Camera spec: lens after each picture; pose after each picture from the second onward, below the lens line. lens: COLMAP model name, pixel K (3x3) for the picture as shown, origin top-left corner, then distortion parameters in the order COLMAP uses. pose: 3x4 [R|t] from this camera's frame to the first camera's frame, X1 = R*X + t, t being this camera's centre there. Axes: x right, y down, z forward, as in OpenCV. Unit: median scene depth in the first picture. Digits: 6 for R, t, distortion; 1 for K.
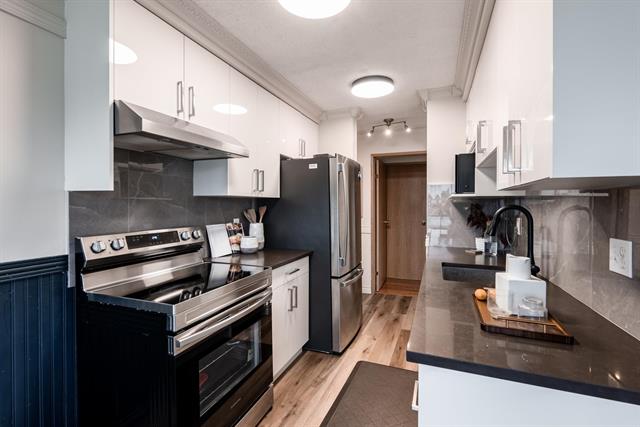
lens RADIAL K [[286.2, 0, 330.6], [0, 286.2, 210.2], [0, 0, 1]] dist [-0.002061, 0.000237]
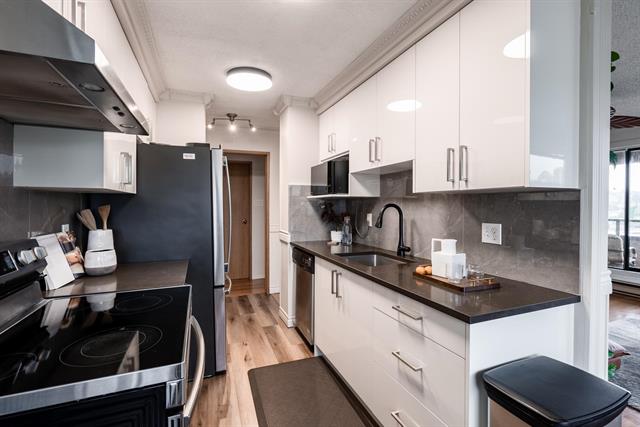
lens RADIAL K [[281.6, 0, 322.2], [0, 281.6, 211.1], [0, 0, 1]] dist [0.001662, 0.000282]
pose [[0.750130, -0.015925, 0.661099, -0.335827], [0.012194, 0.999873, 0.010250, -0.000345], [-0.661179, 0.000373, 0.750229, 0.158125]]
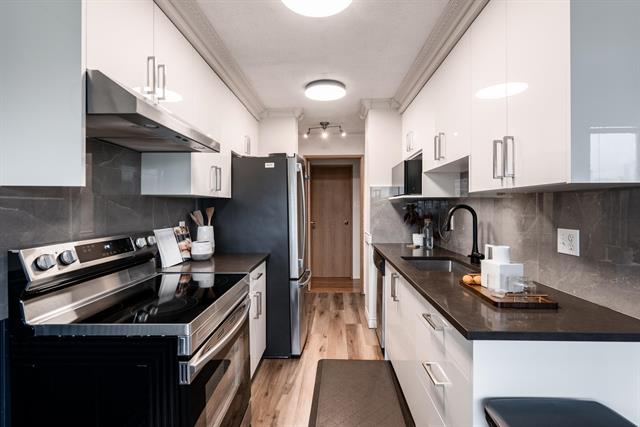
lens RADIAL K [[286.2, 0, 330.6], [0, 286.2, 210.2], [0, 0, 1]] dist [-0.002061, 0.000237]
pose [[0.944999, -0.008580, 0.326959, -0.198318], [0.010044, 0.999946, -0.002791, 0.001967], [-0.326918, 0.005921, 0.945034, 0.030668]]
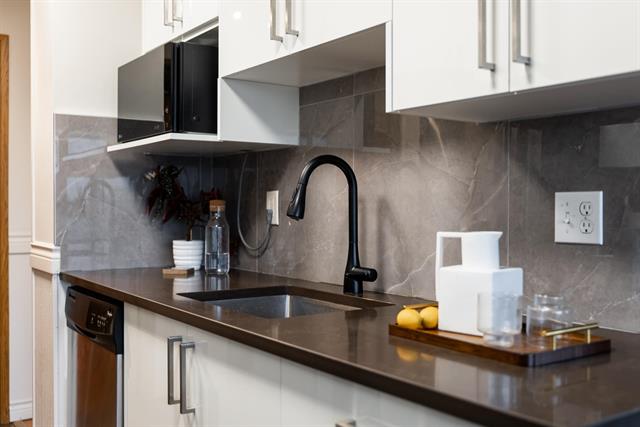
lens RADIAL K [[652.1, 0, 320.0], [0, 652.1, 213.5], [0, 0, 1]] dist [-0.018986, -0.002412]
pose [[0.578587, -0.014989, 0.815483, -0.223873], [0.012143, 0.999879, 0.009763, 0.051703], [-0.815530, 0.004254, 0.578699, 0.240652]]
